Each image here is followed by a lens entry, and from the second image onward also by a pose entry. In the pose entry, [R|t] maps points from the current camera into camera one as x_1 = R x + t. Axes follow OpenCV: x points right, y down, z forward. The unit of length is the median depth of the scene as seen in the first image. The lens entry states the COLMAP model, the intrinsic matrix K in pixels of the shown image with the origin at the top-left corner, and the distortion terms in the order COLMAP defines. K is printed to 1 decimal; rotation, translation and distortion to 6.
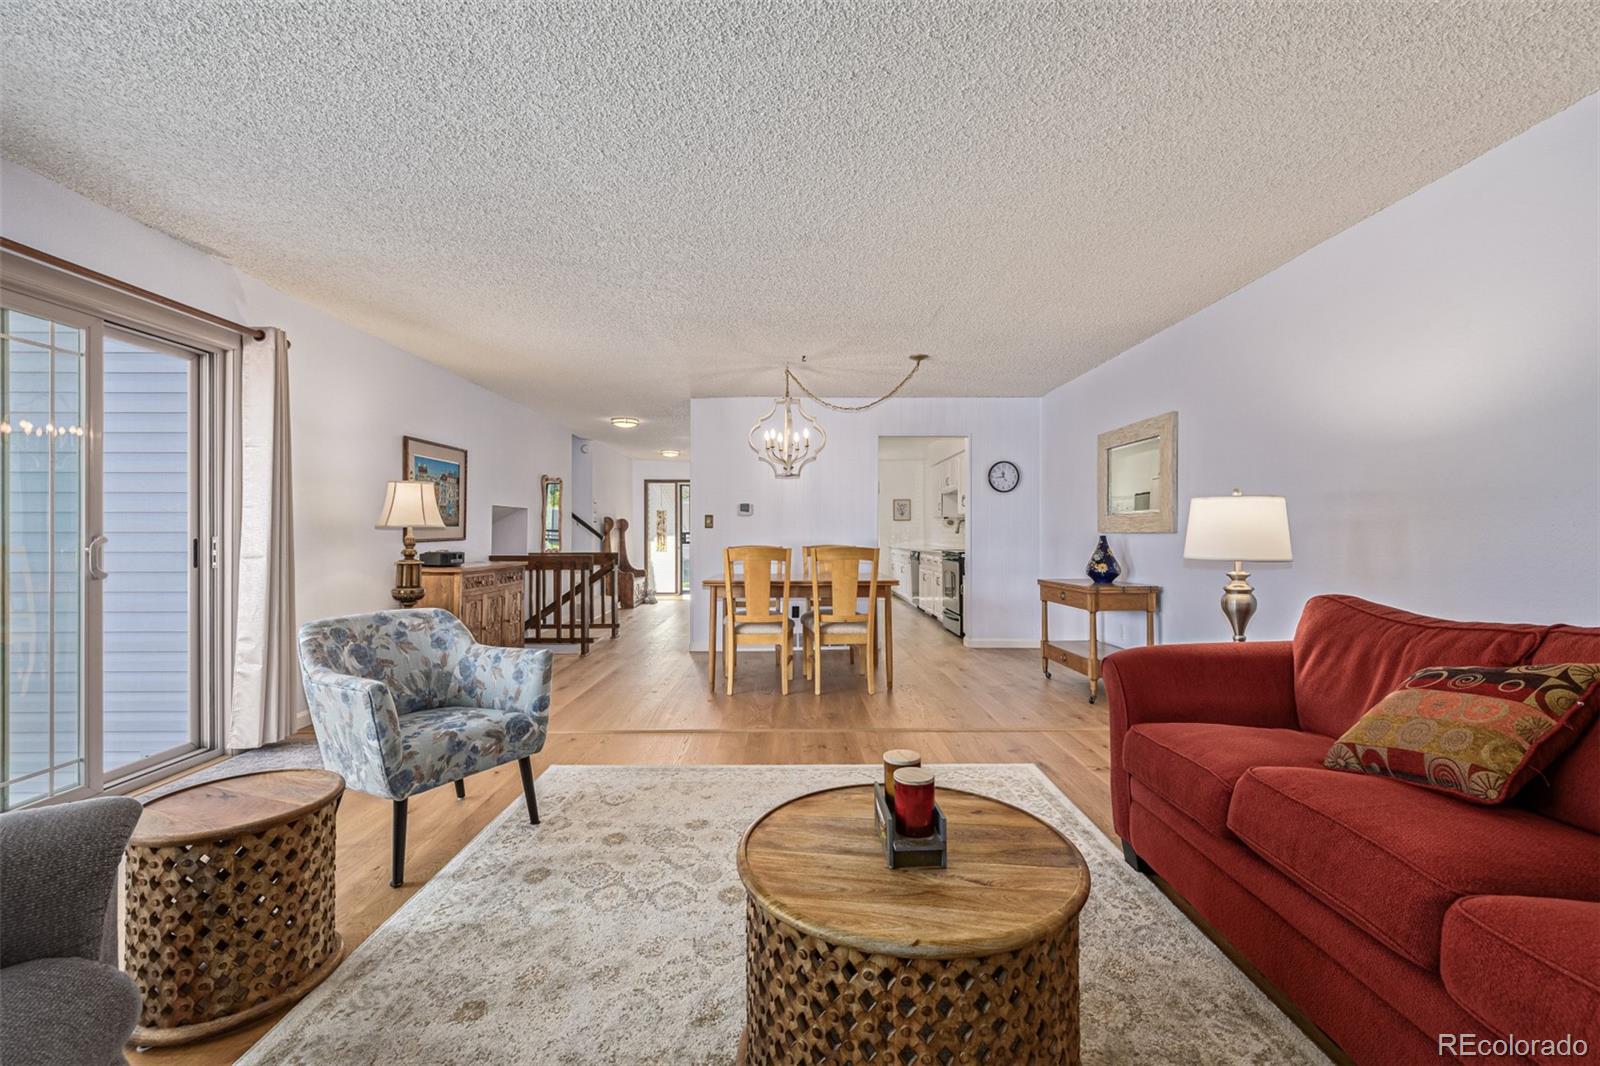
lens RADIAL K [[666.0, 0, 805.6], [0, 666.0, 532.8], [0, 0, 1]] dist [0.000492, 0.000660]
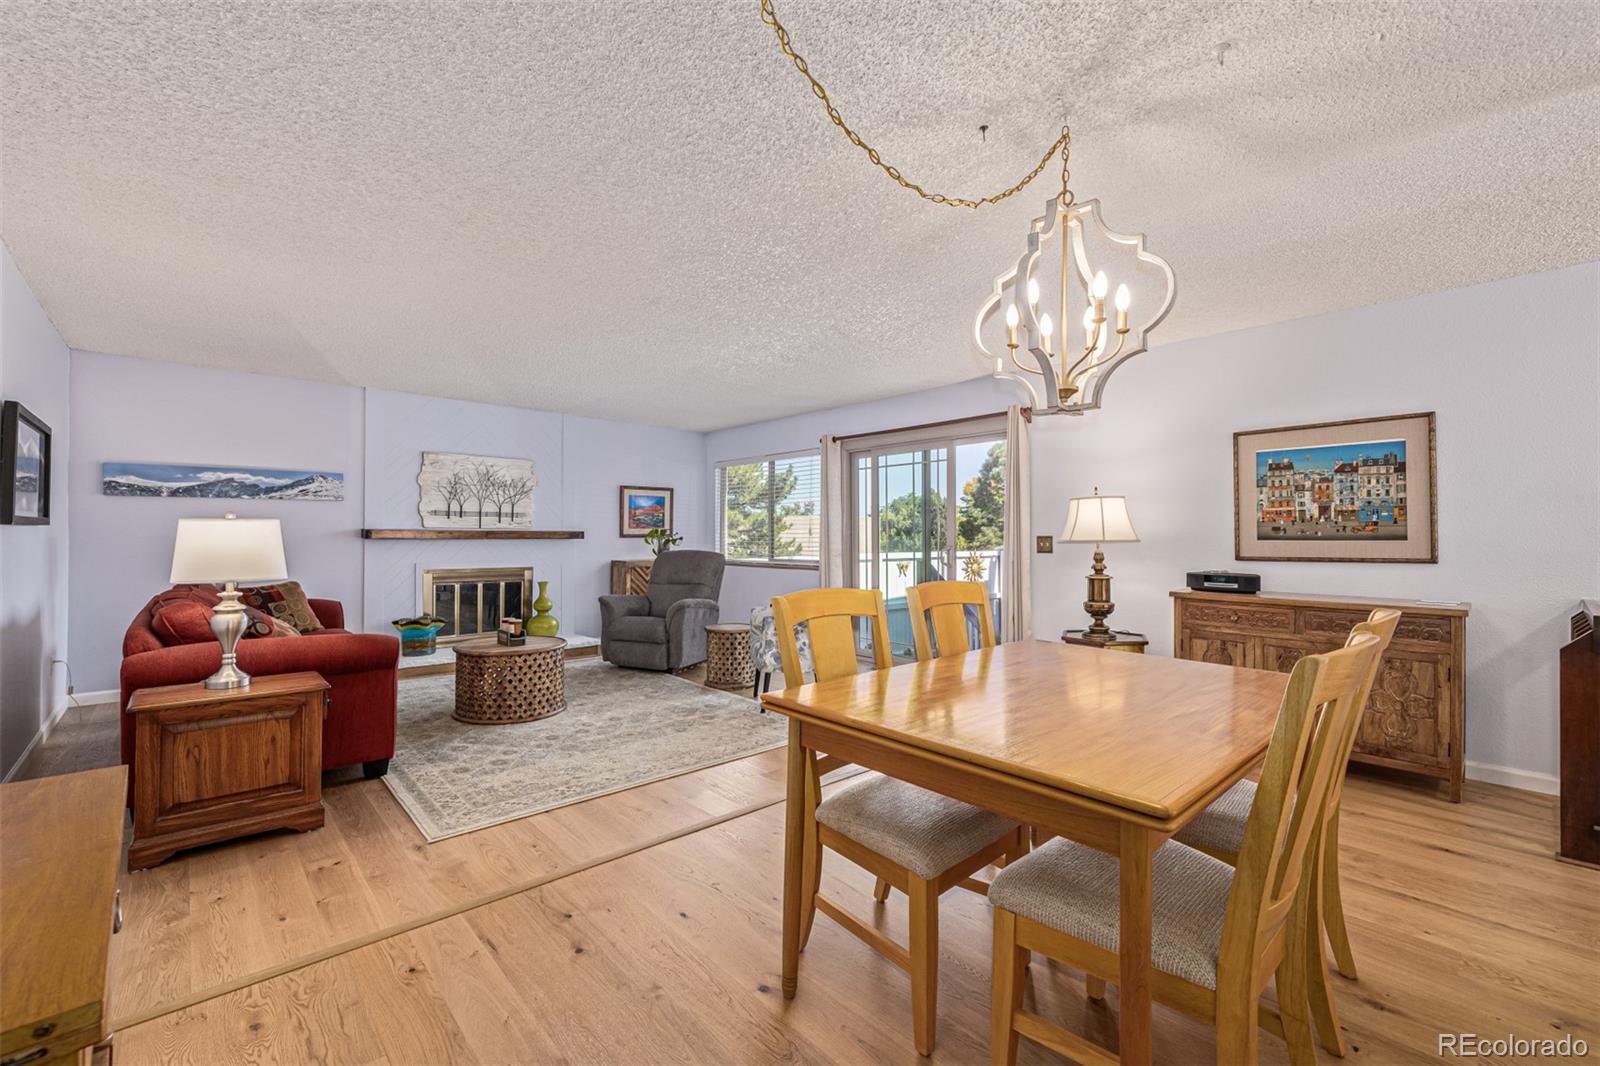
lens RADIAL K [[667.9, 0, 807.1], [0, 667.9, 531.0], [0, 0, 1]] dist [0.000269, 0.000569]
pose [[-0.746325, -0.005247, -0.665561, 0.620651], [-0.000834, 0.999976, -0.006947, -0.026622], [0.665581, -0.004629, -0.746311, 2.186263]]
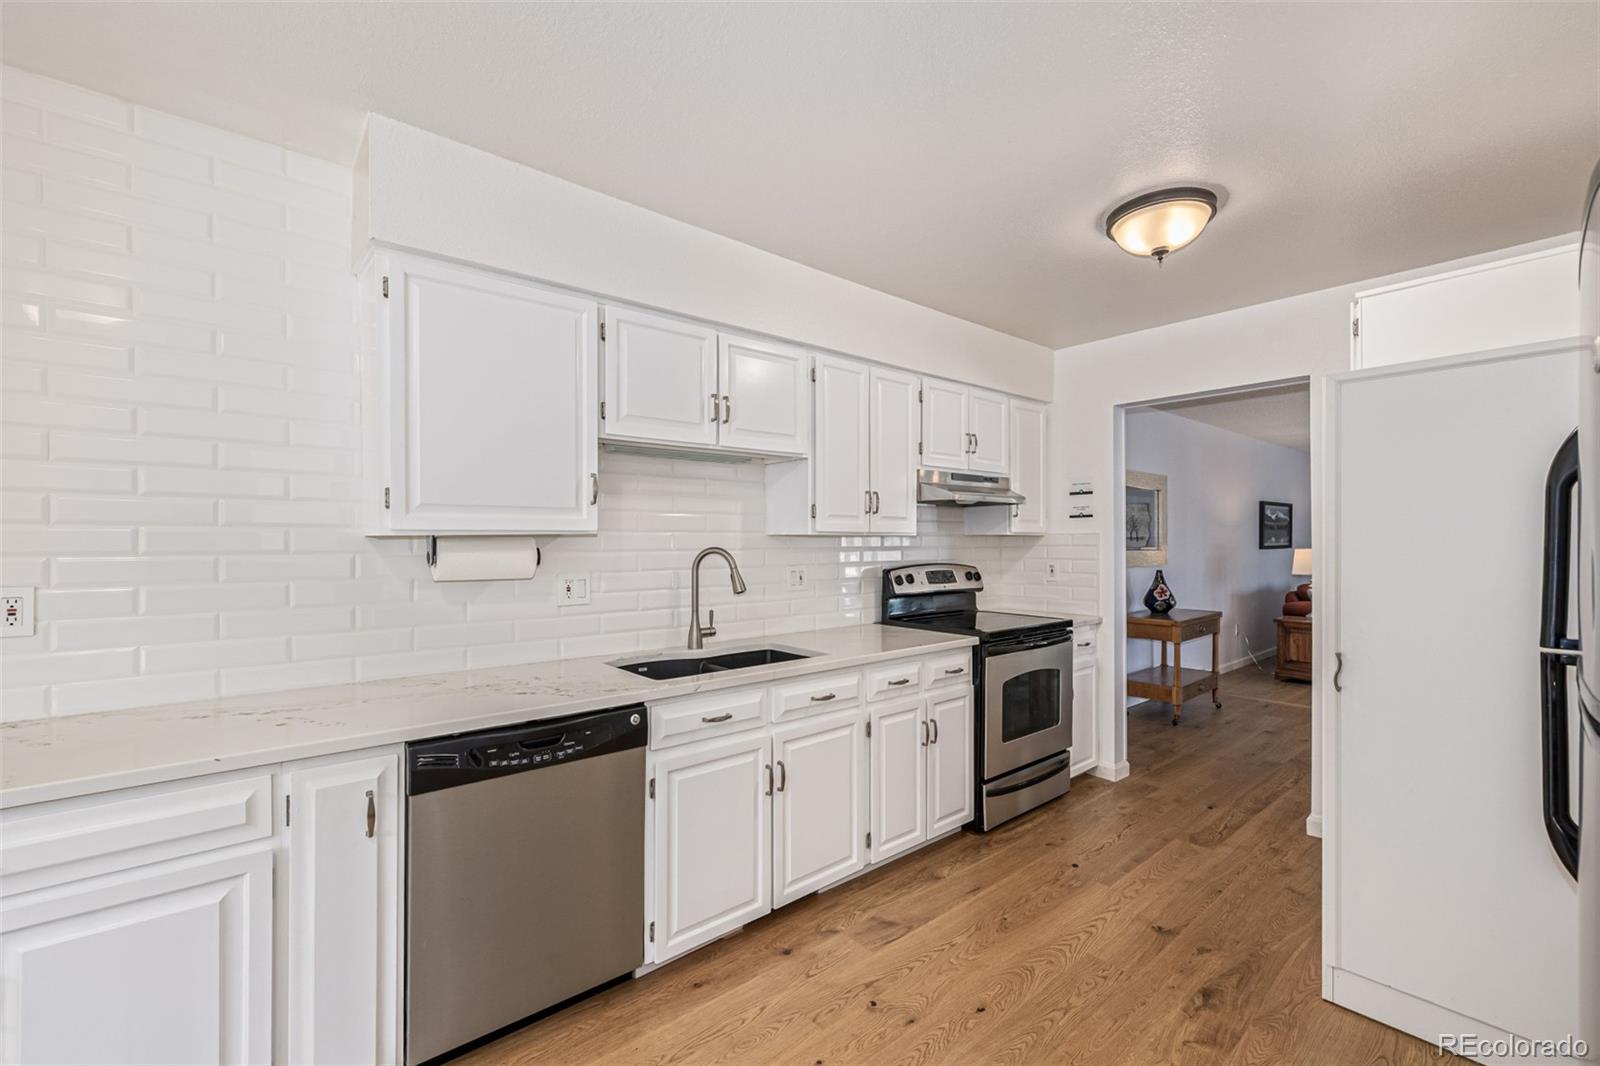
lens RADIAL K [[680.0, 0, 803.0], [0, 680.0, 543.3], [0, 0, 1]] dist [0.001749, 0.000282]
pose [[-0.633538, -0.001378, 0.773711, -0.077012], [-0.000560, 0.999999, 0.001323, -0.067965], [-0.773712, 0.000405, -0.633538, 3.688377]]
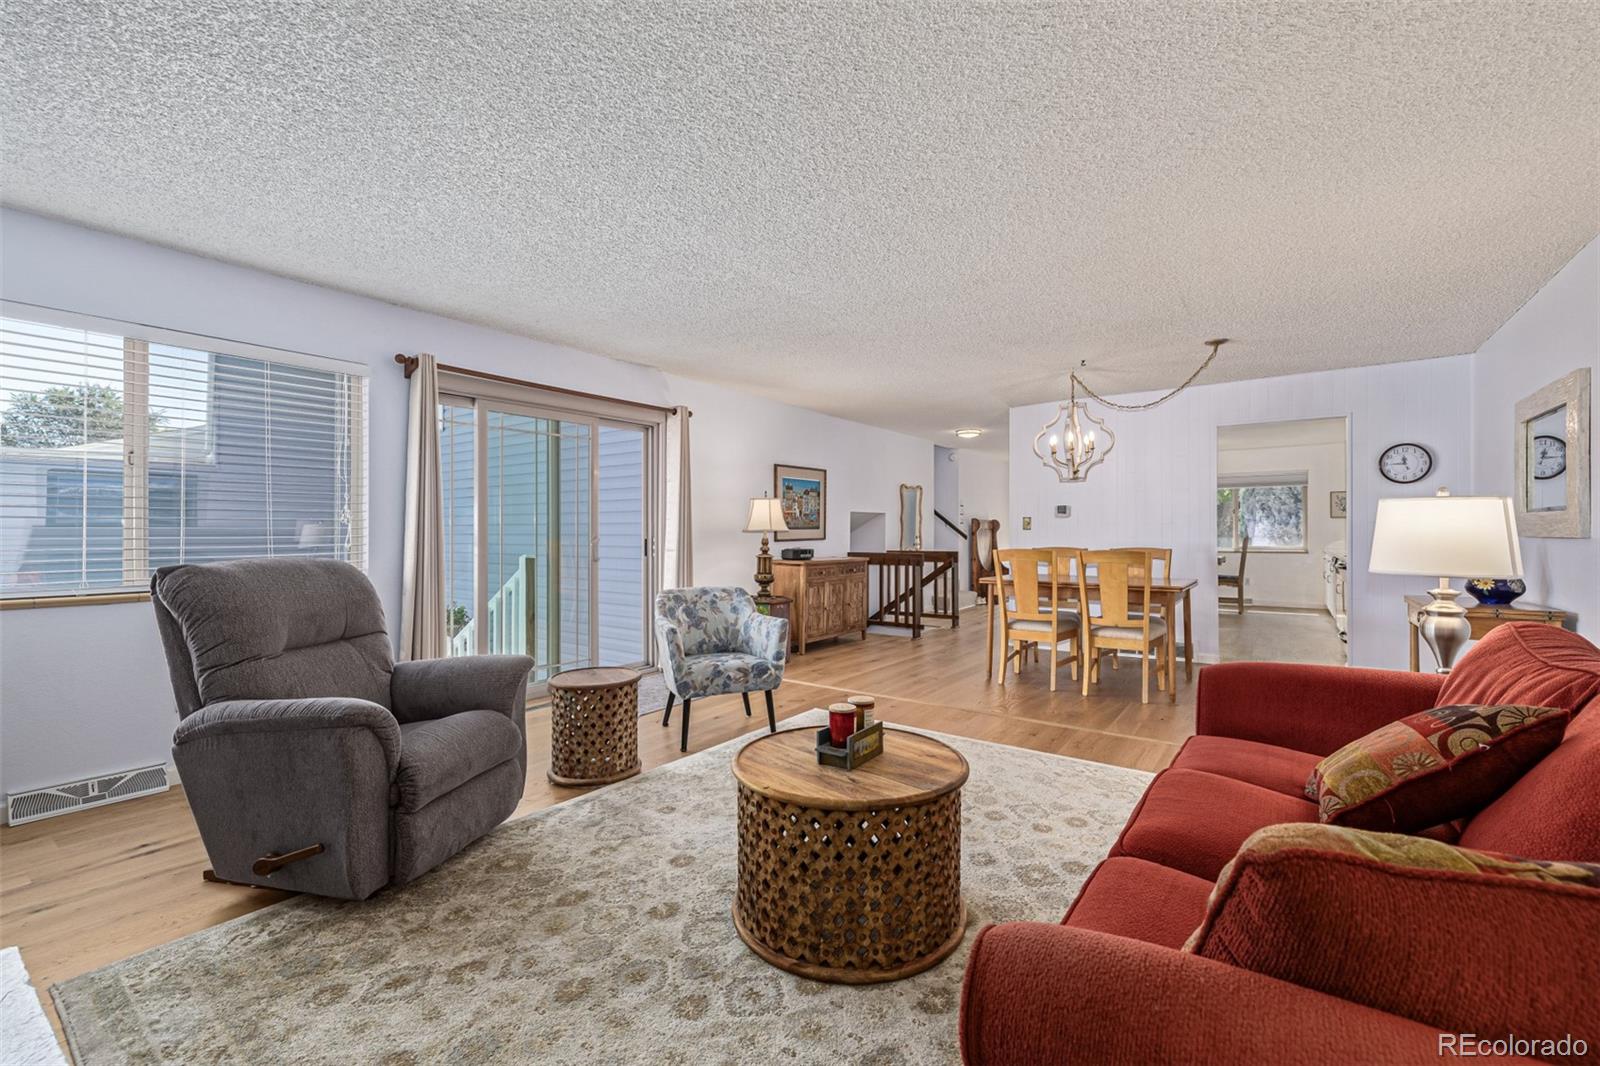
lens RADIAL K [[667.9, 0, 807.1], [0, 667.9, 531.0], [0, 0, 1]] dist [0.000269, 0.000569]
pose [[0.800832, -0.000456, -0.598888, 0.476045], [0.000554, 1.000000, -0.000020, -0.012284], [0.598888, -0.000316, 0.800833, -0.109231]]
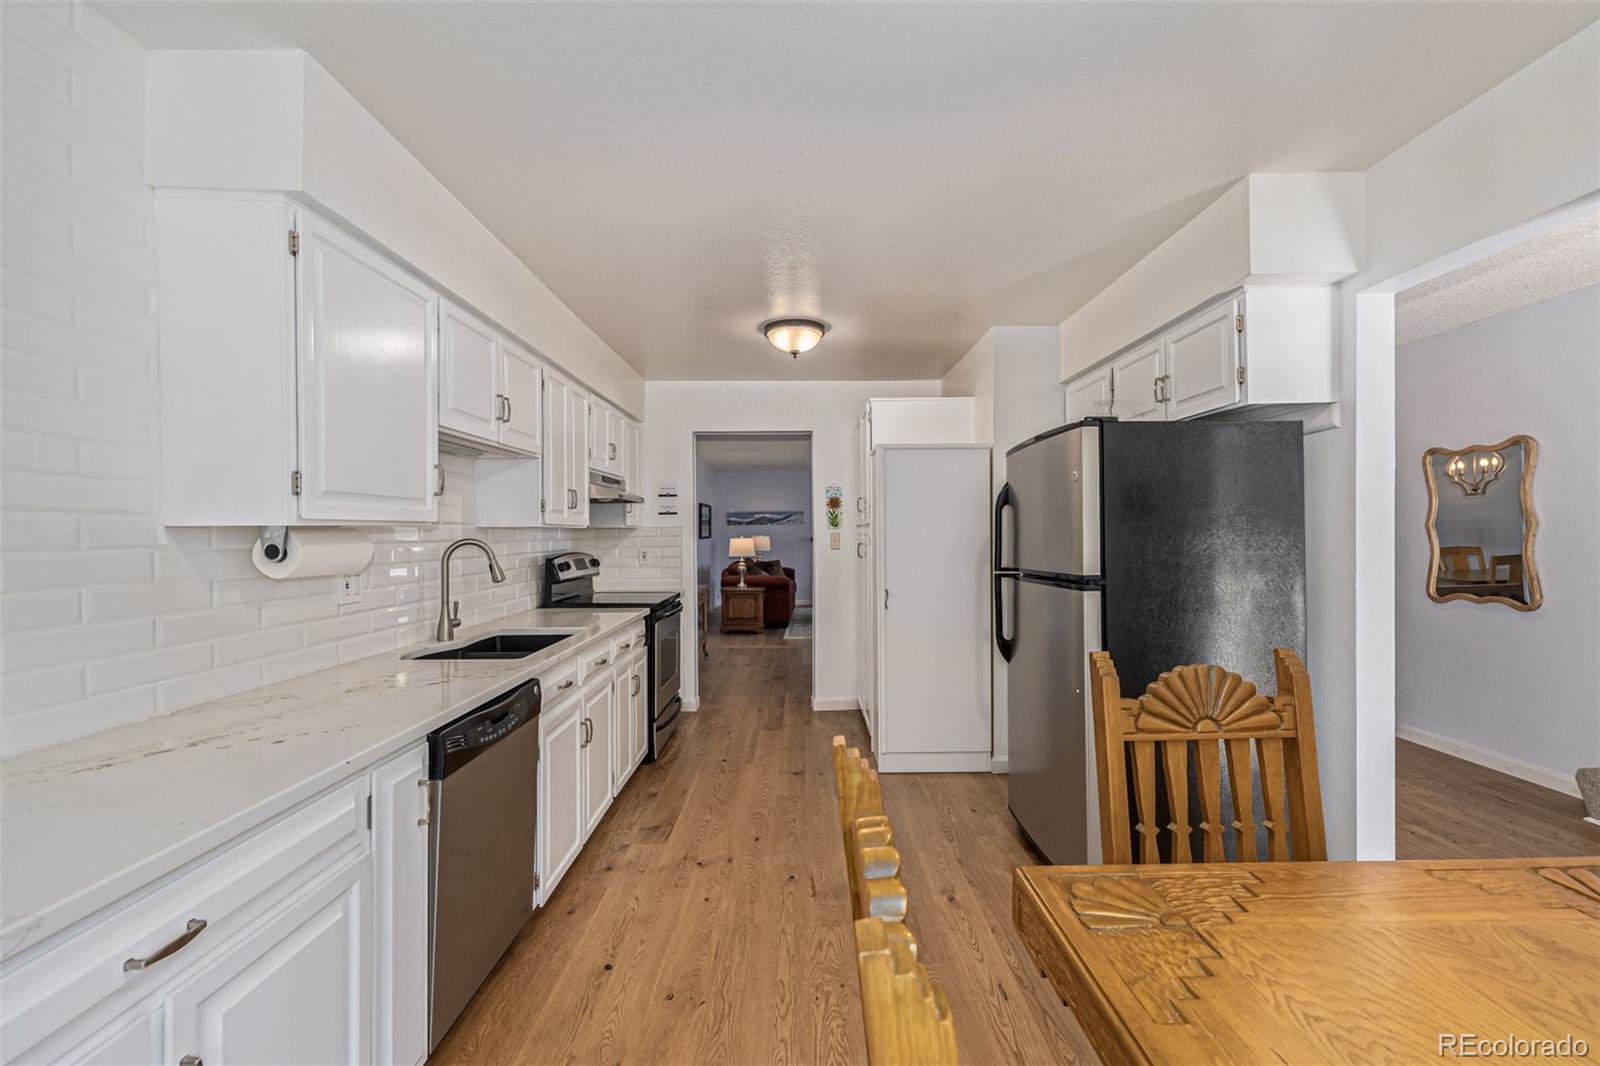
lens RADIAL K [[676.8, 0, 807.3], [0, 676.8, 531.9], [0, 0, 1]] dist [-0.000032, -0.000036]
pose [[-0.999891, 0.006285, 0.013384, 0.244013], [0.006238, 0.999974, -0.003542, -0.064342], [-0.013406, -0.003458, -0.999904, 4.151854]]
